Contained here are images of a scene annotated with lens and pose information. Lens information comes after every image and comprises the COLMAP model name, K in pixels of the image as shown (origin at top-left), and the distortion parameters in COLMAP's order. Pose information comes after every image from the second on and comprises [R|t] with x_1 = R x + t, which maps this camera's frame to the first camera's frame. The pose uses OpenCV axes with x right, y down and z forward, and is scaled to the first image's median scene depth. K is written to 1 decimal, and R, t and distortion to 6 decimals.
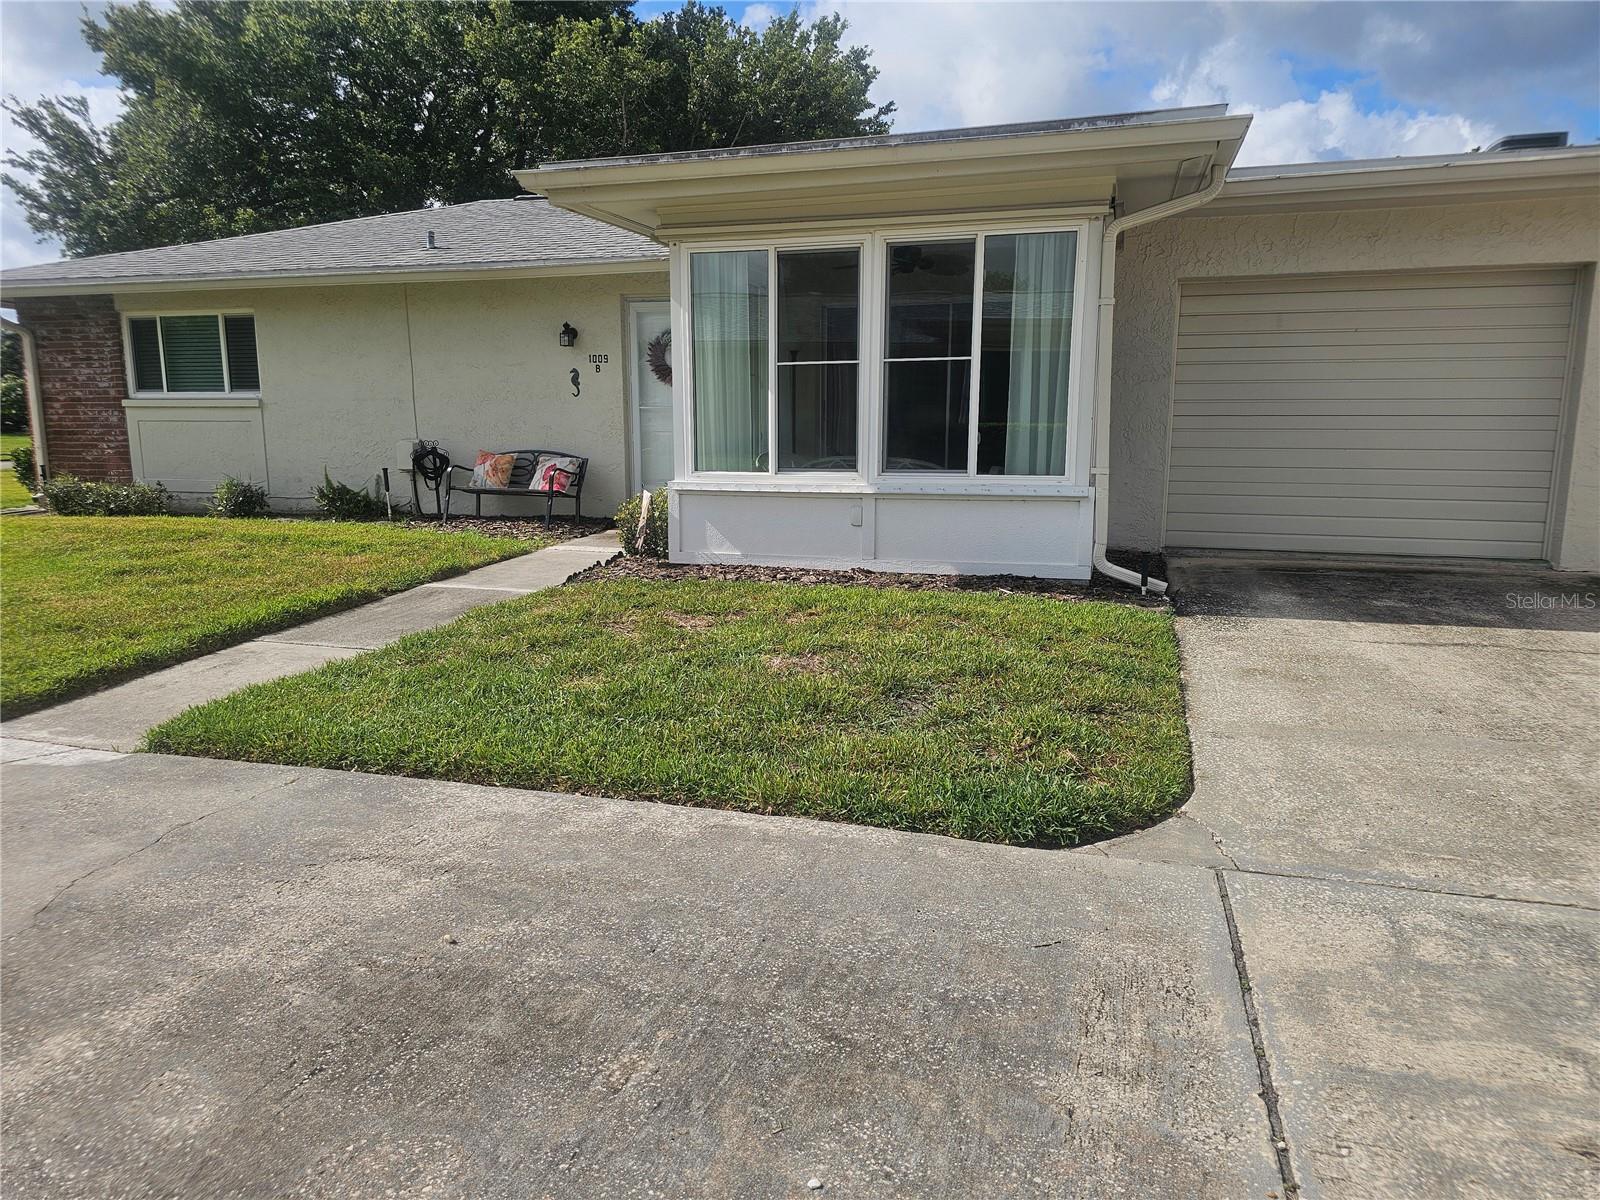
lens RADIAL K [[1083.0, 0, 800.0], [0, 1083.0, 600.0], [0, 0, 1]] dist [0.037323, -0.002271]
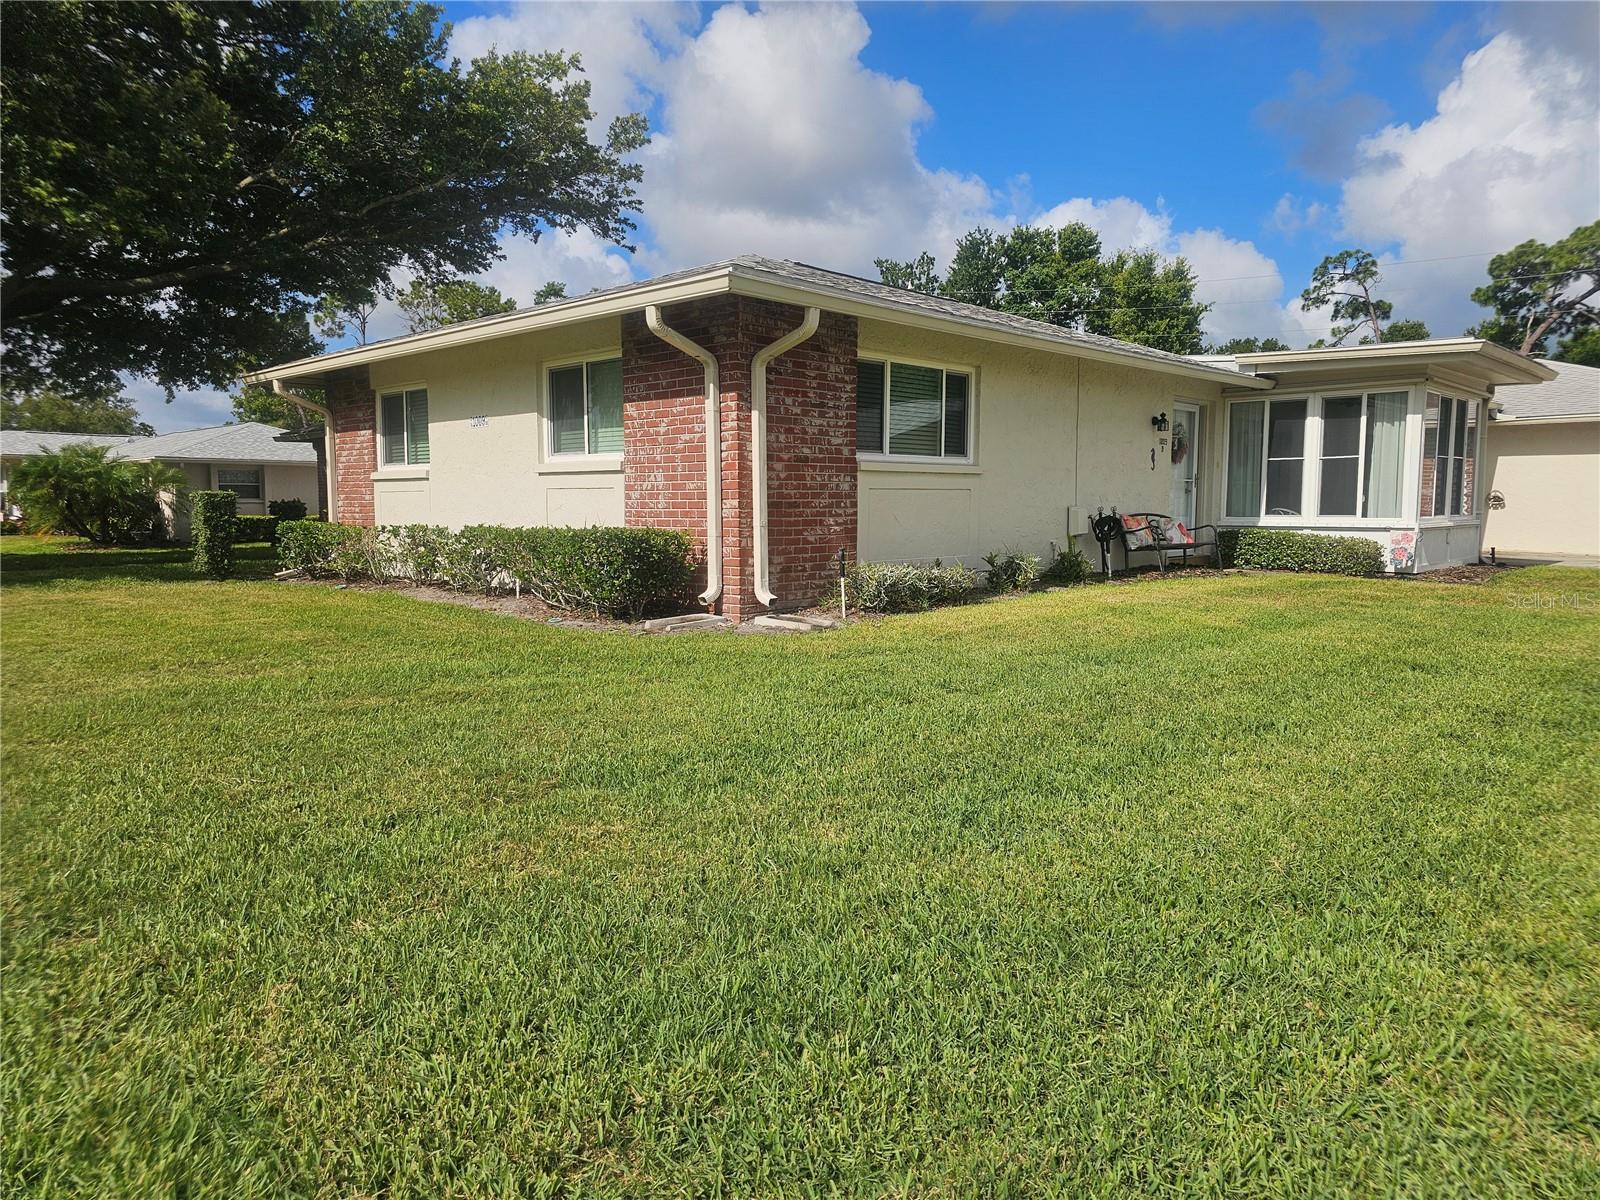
lens RADIAL K [[1063.8, 0, 800.0], [0, 1063.8, 600.0], [0, 0, 1]] dist [0.135902, -0.000411]
pose [[0.425084, -0.082929, 0.901347, -1.308780], [0.147191, 0.988873, 0.021565, -0.107115], [-0.893106, 0.123503, 0.432561, 0.717494]]
